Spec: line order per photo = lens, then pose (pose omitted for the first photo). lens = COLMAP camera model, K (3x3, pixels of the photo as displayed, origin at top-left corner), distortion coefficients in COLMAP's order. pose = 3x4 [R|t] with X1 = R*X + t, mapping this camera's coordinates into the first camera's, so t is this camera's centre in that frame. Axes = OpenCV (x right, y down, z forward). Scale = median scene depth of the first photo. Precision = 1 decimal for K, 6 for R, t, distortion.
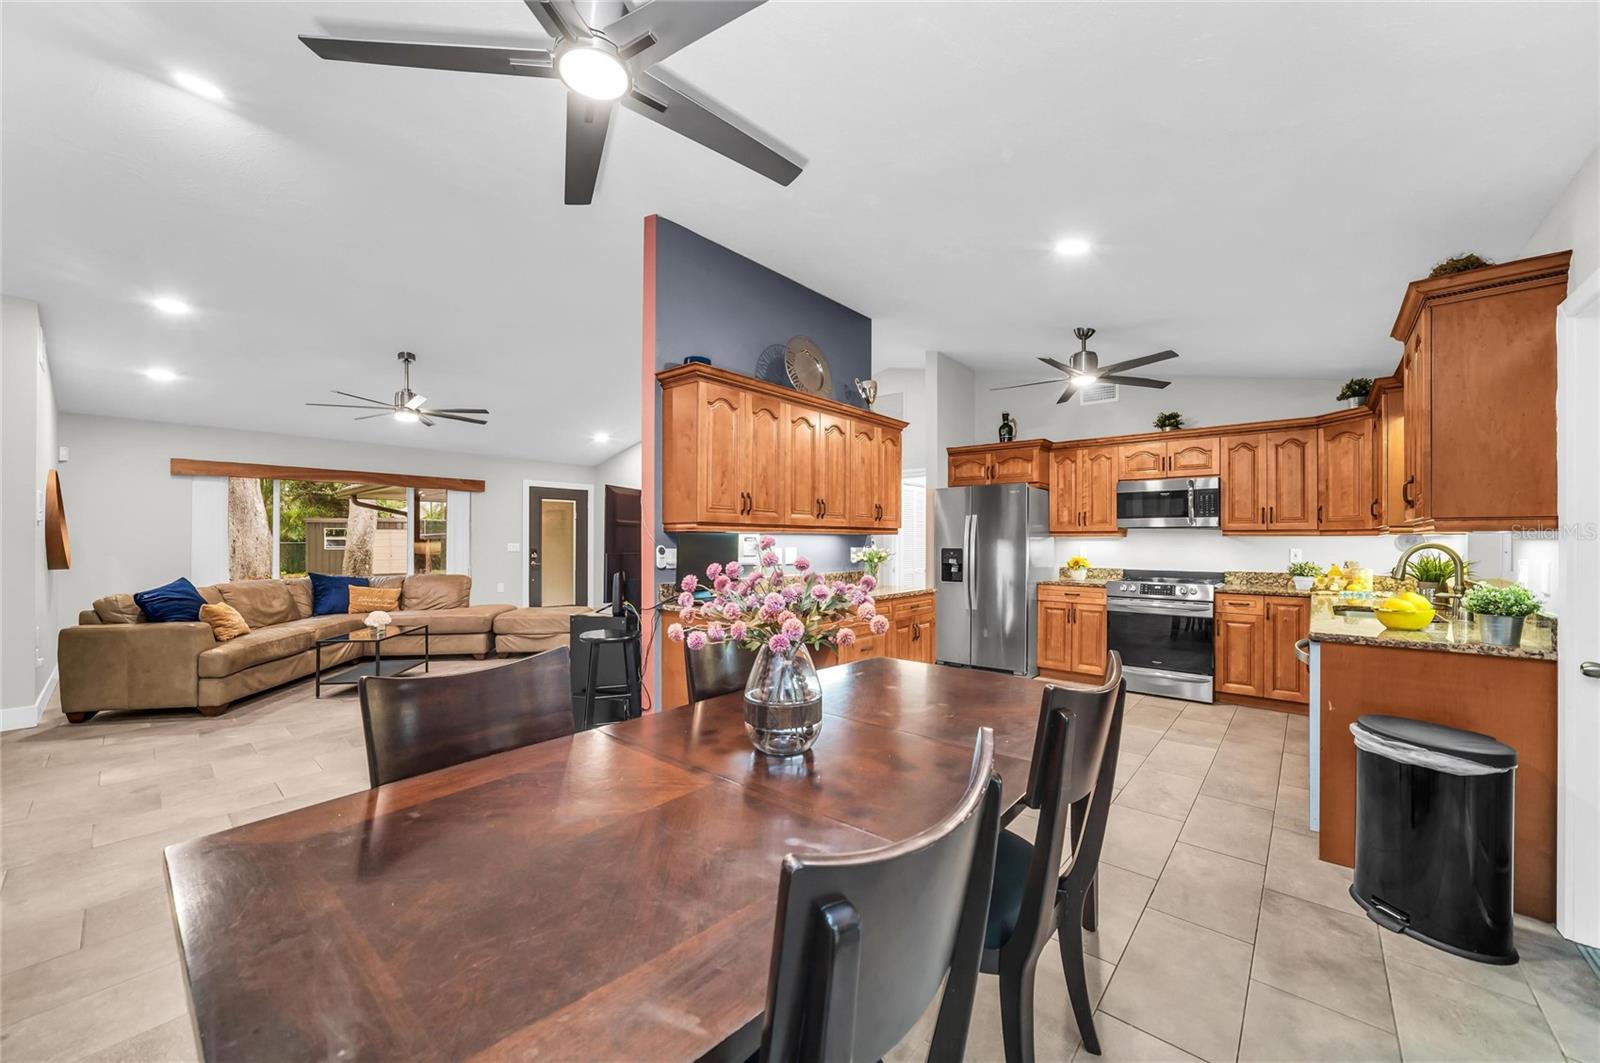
lens RADIAL K [[603.1, 0, 806.2], [0, 603.1, 540.5], [0, 0, 1]] dist [-0.006586, 0.000443]
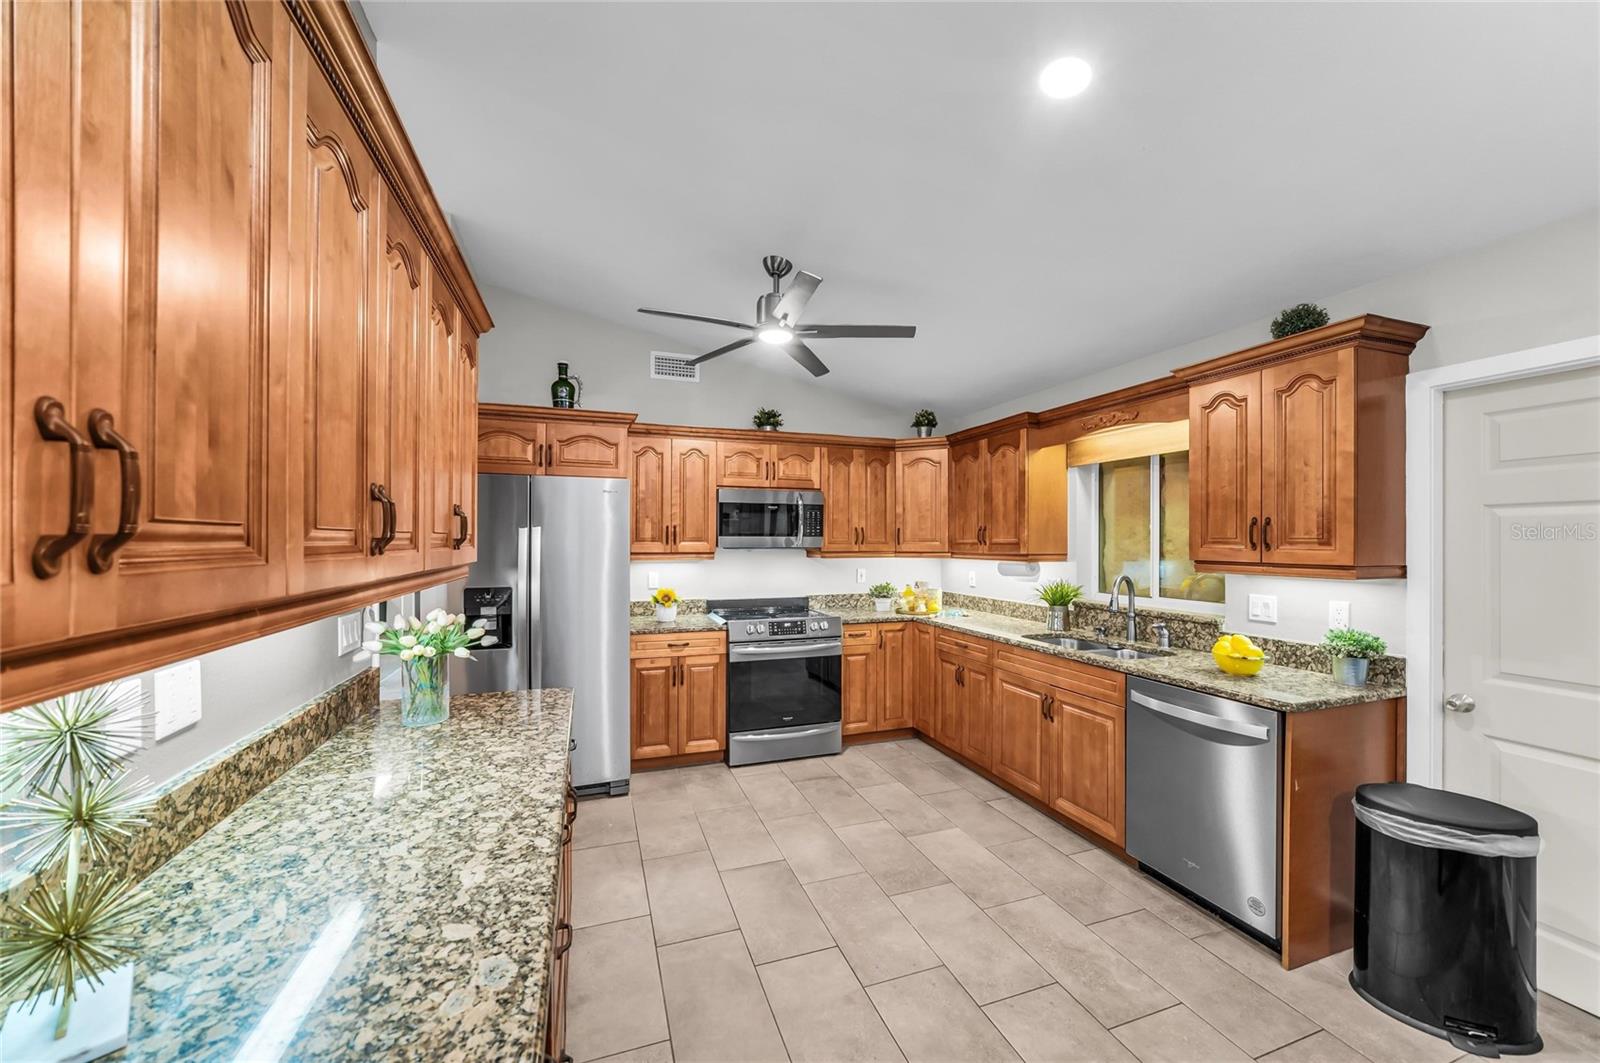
lens RADIAL K [[603.1, 0, 806.2], [0, 603.1, 540.5], [0, 0, 1]] dist [-0.006586, 0.000443]
pose [[0.491944, -0.001984, 0.870625, -0.108242], [-0.001120, 0.999995, 0.002911, -0.038516], [-0.870626, -0.002407, 0.491939, 0.616167]]
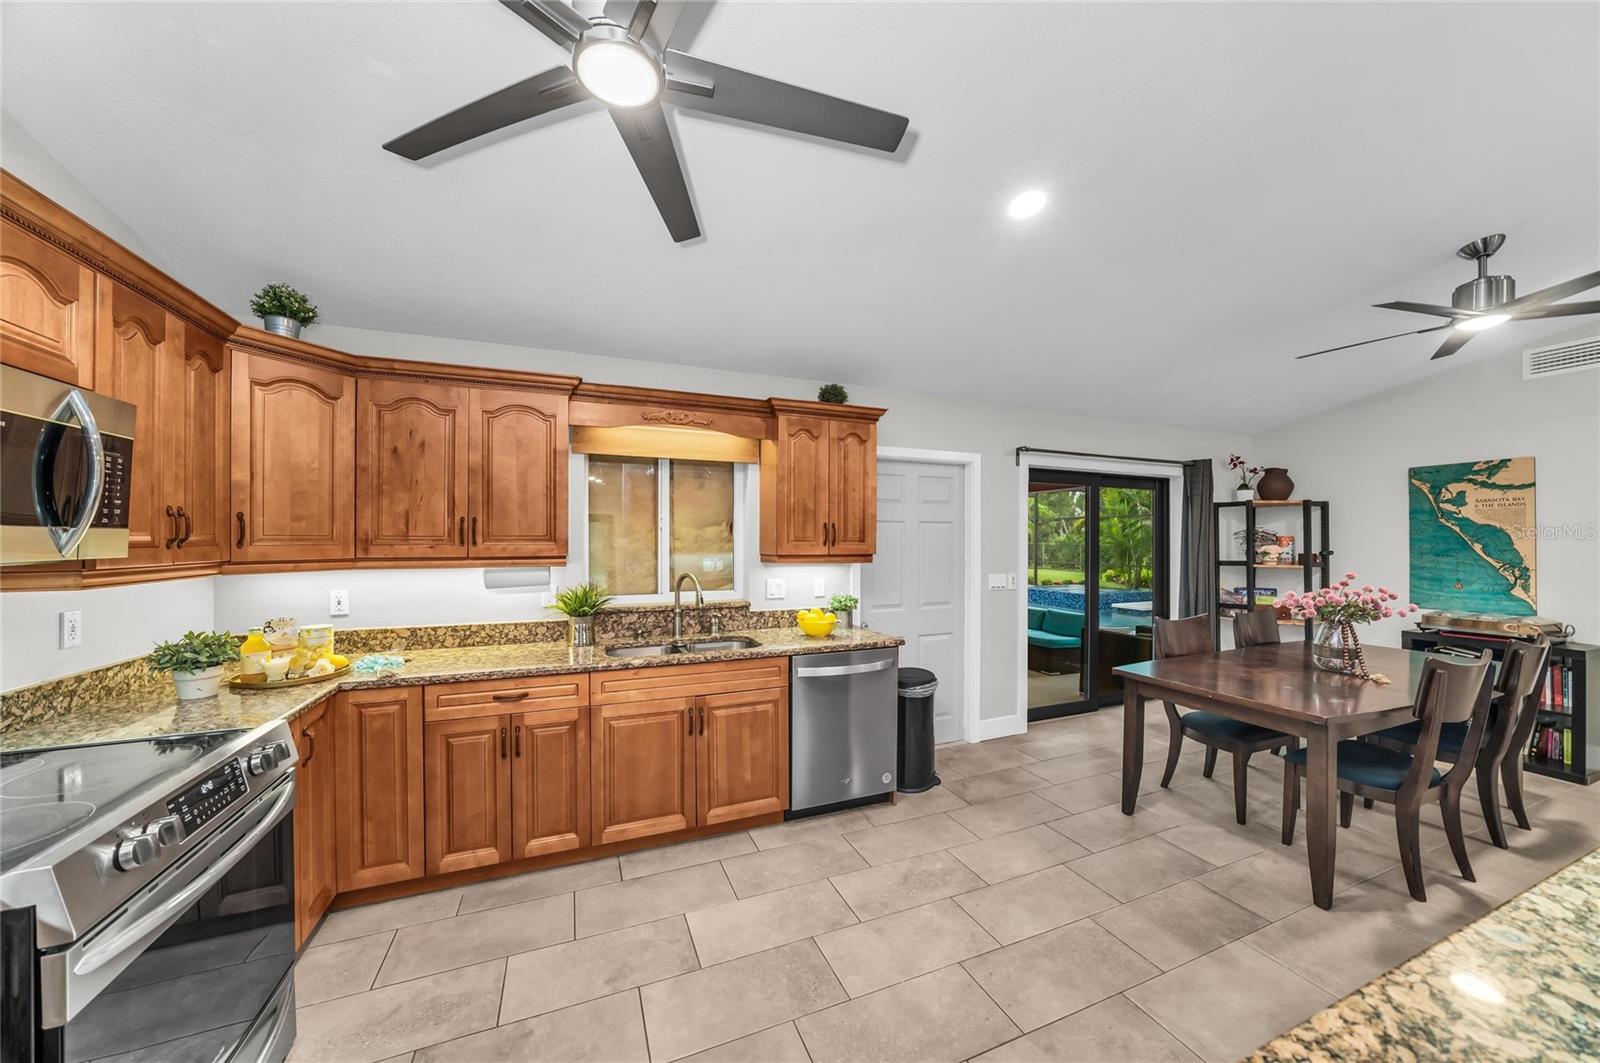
lens RADIAL K [[567.3, 0, 799.2], [0, 567.3, 541.6], [0, 0, 1]] dist [-0.005535, 0.000355]
pose [[-0.892038, -0.007063, 0.451904, 0.247704], [-0.005301, 0.999973, 0.005166, -0.038139], [-0.451928, 0.002213, -0.892051, 1.172707]]
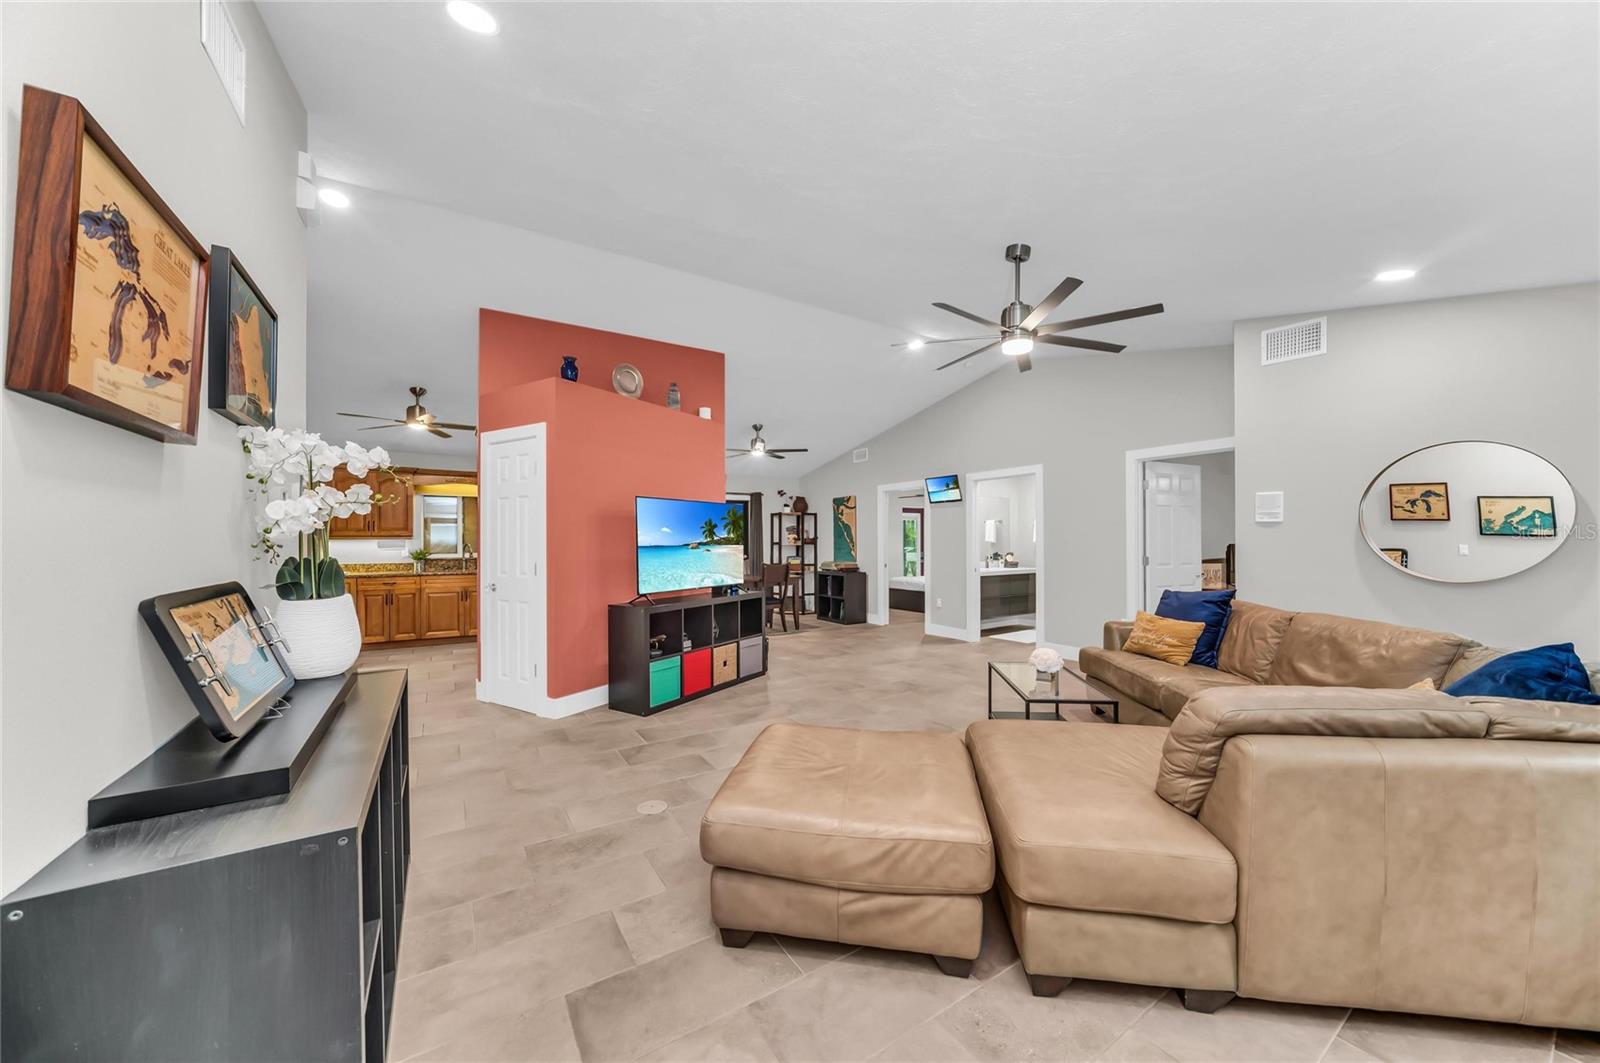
lens RADIAL K [[603.1, 0, 806.2], [0, 603.1, 540.5], [0, 0, 1]] dist [-0.006586, 0.000443]
pose [[-0.953455, -0.000102, 0.301534, -0.789026], [-0.001287, 0.999992, -0.003729, 0.000582], [-0.301531, -0.003943, -0.953448, 1.994541]]
